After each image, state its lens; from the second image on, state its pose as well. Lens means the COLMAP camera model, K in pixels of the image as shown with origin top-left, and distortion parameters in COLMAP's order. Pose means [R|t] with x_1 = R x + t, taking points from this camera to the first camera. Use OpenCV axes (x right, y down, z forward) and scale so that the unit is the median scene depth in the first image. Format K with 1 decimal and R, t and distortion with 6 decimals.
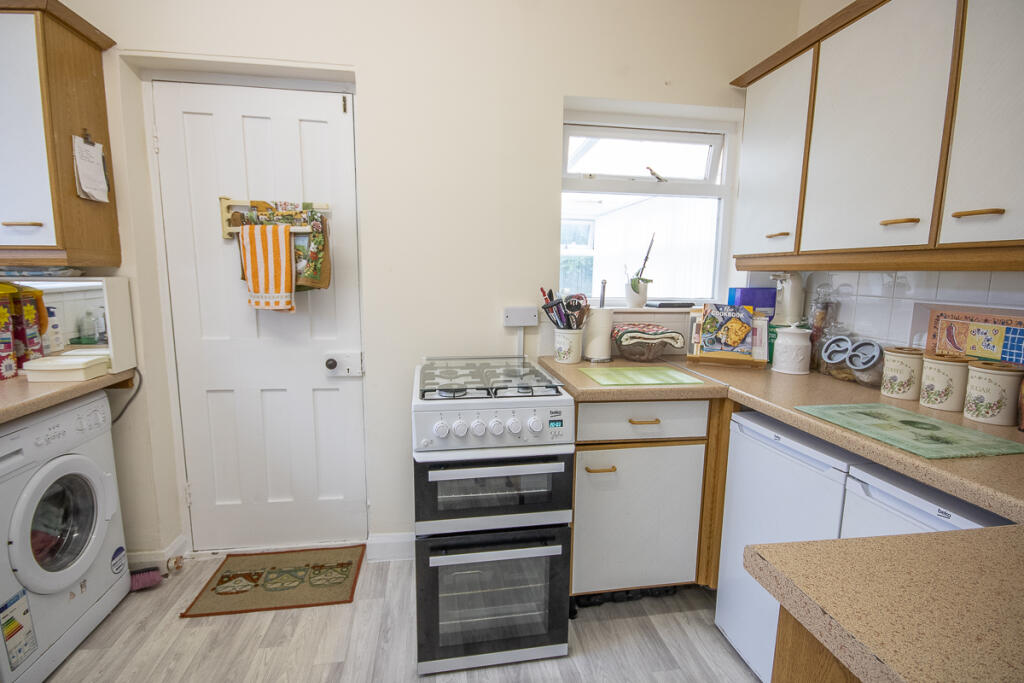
lens RADIAL K [[486.1, 0, 512.0], [0, 486.1, 341.5], [0, 0, 1]] dist [-0.000411, -0.000380]
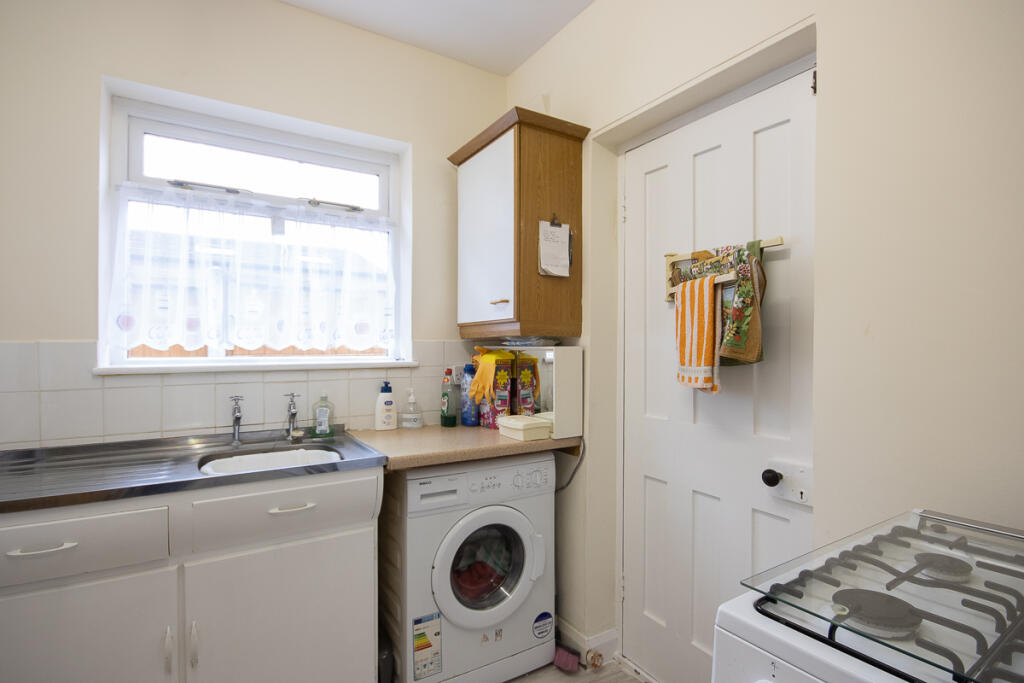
lens RADIAL K [[501.3, 0, 513.3], [0, 501.3, 350.2], [0, 0, 1]] dist [-0.002577, 0.000039]
pose [[0.399010, -0.003447, -0.916940, 0.120356], [-0.126401, 0.990239, -0.058726, -0.045433], [0.908193, 0.139335, 0.394679, 0.462465]]
